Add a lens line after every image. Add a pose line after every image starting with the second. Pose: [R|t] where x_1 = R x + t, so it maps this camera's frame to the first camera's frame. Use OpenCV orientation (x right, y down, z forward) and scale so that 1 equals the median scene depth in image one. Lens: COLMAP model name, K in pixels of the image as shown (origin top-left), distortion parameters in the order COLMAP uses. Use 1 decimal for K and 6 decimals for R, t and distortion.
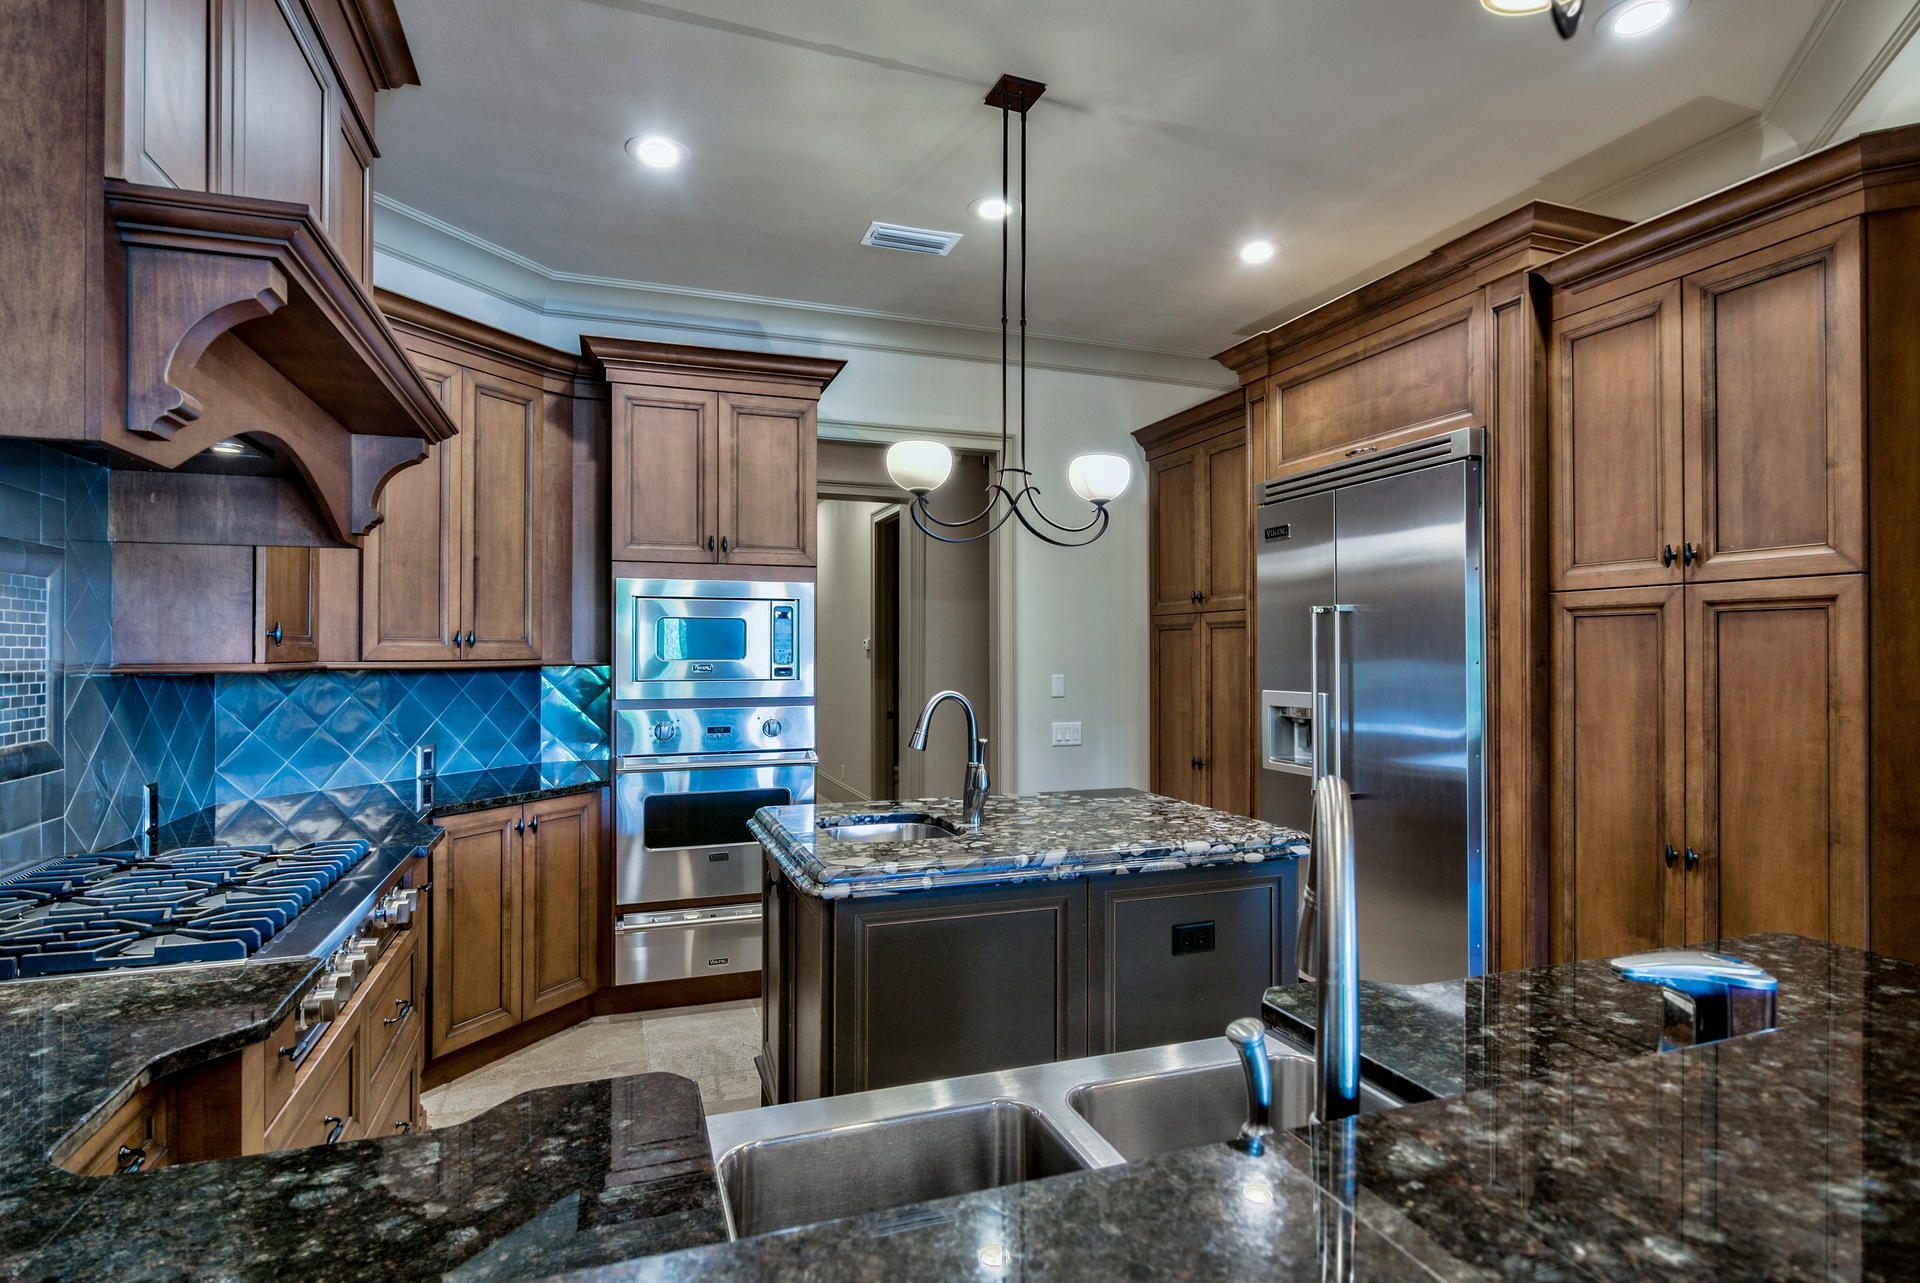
lens RADIAL K [[956.0, 0, 960.3], [0, 956.0, 636.1], [0, 0, 1]] dist [0.000199, -0.001227]
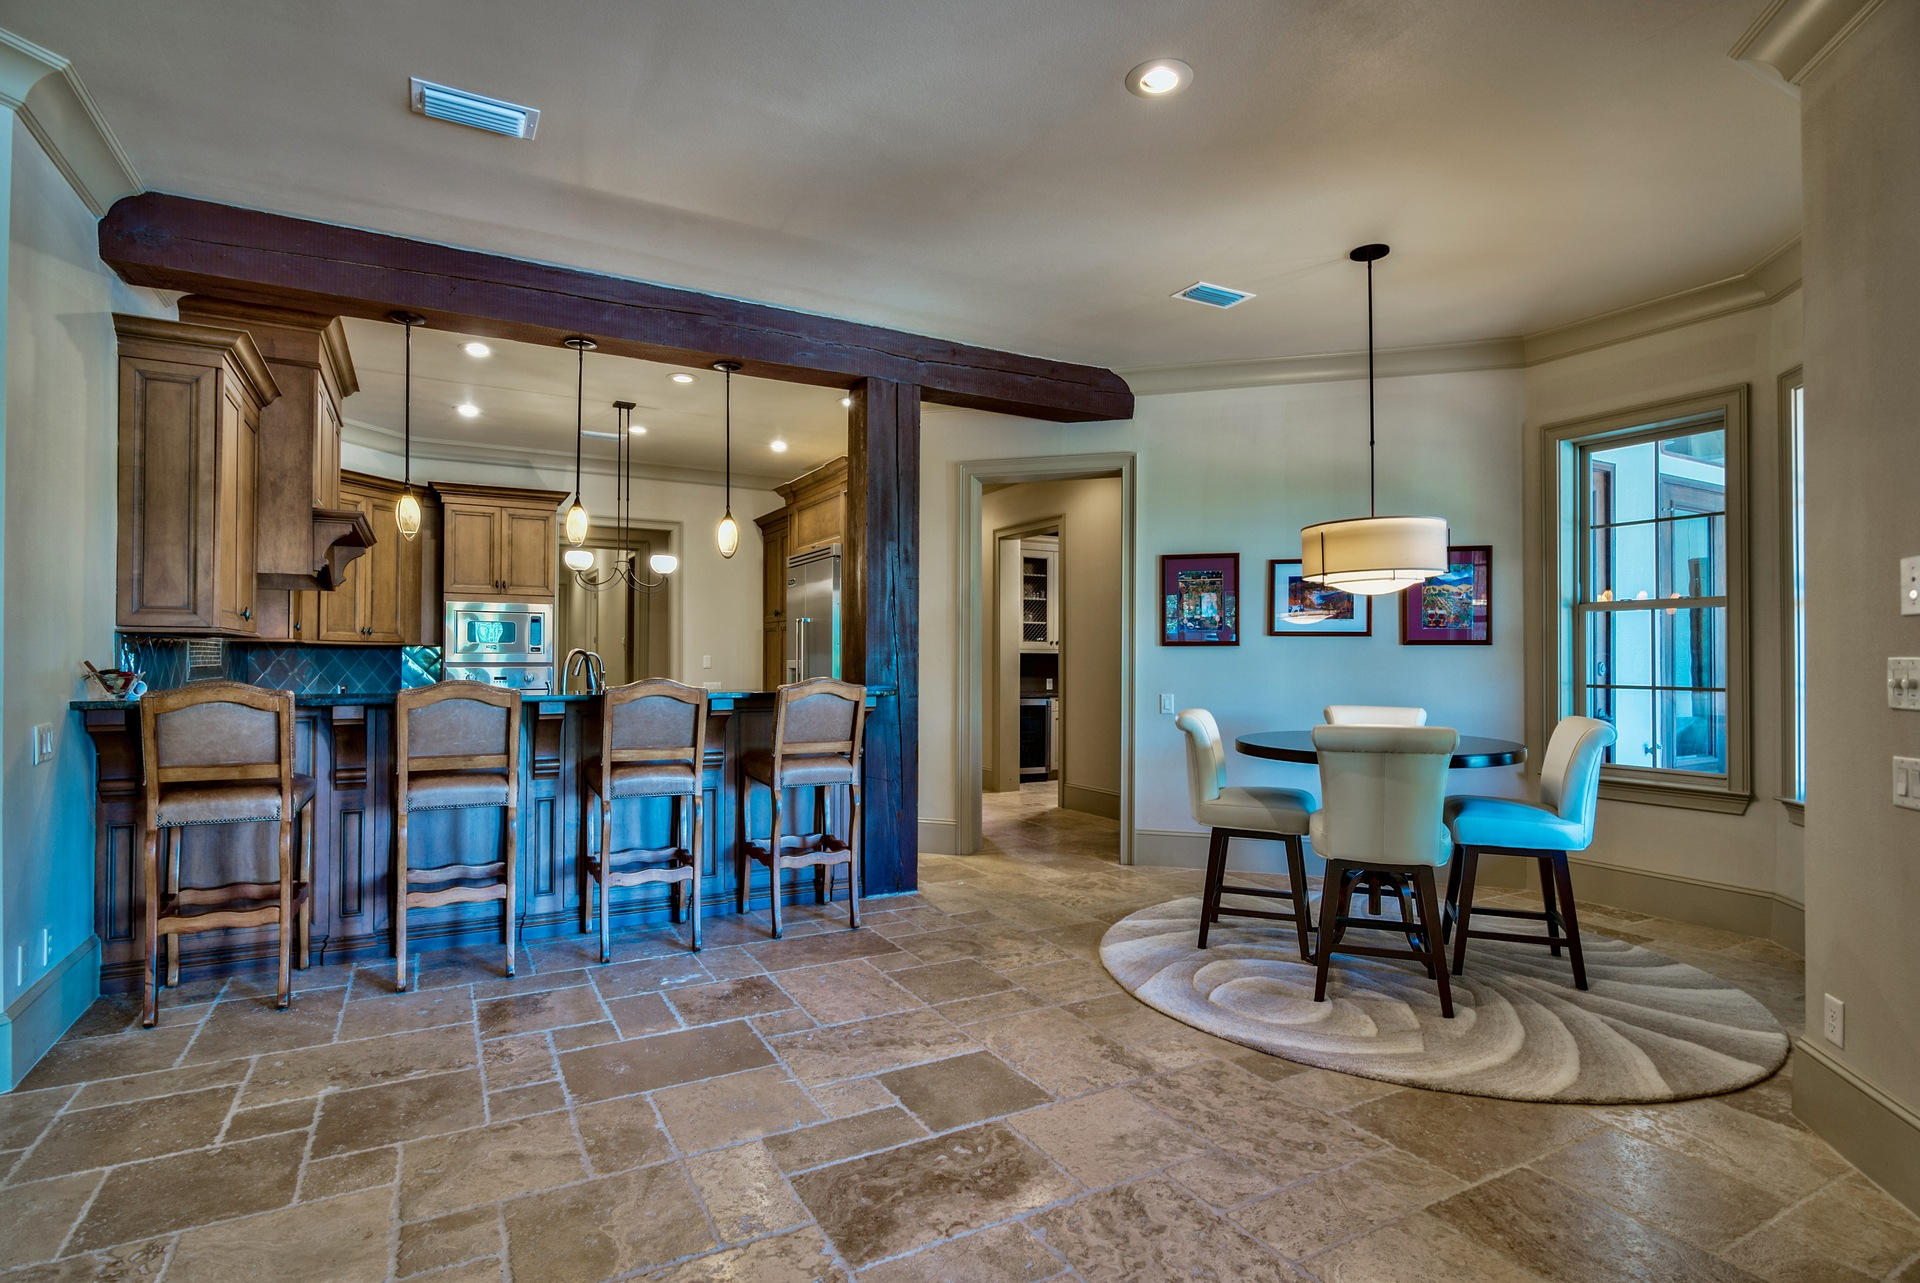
lens RADIAL K [[956.0, 0, 951.0], [0, 956.0, 656.6], [0, 0, 1]] dist [0.000199, -0.001227]
pose [[0.988913, 0.003769, 0.148449, 0.372400], [-0.005537, 0.999919, 0.011497, 0.025289], [-0.148393, -0.012191, 0.988853, -1.091273]]
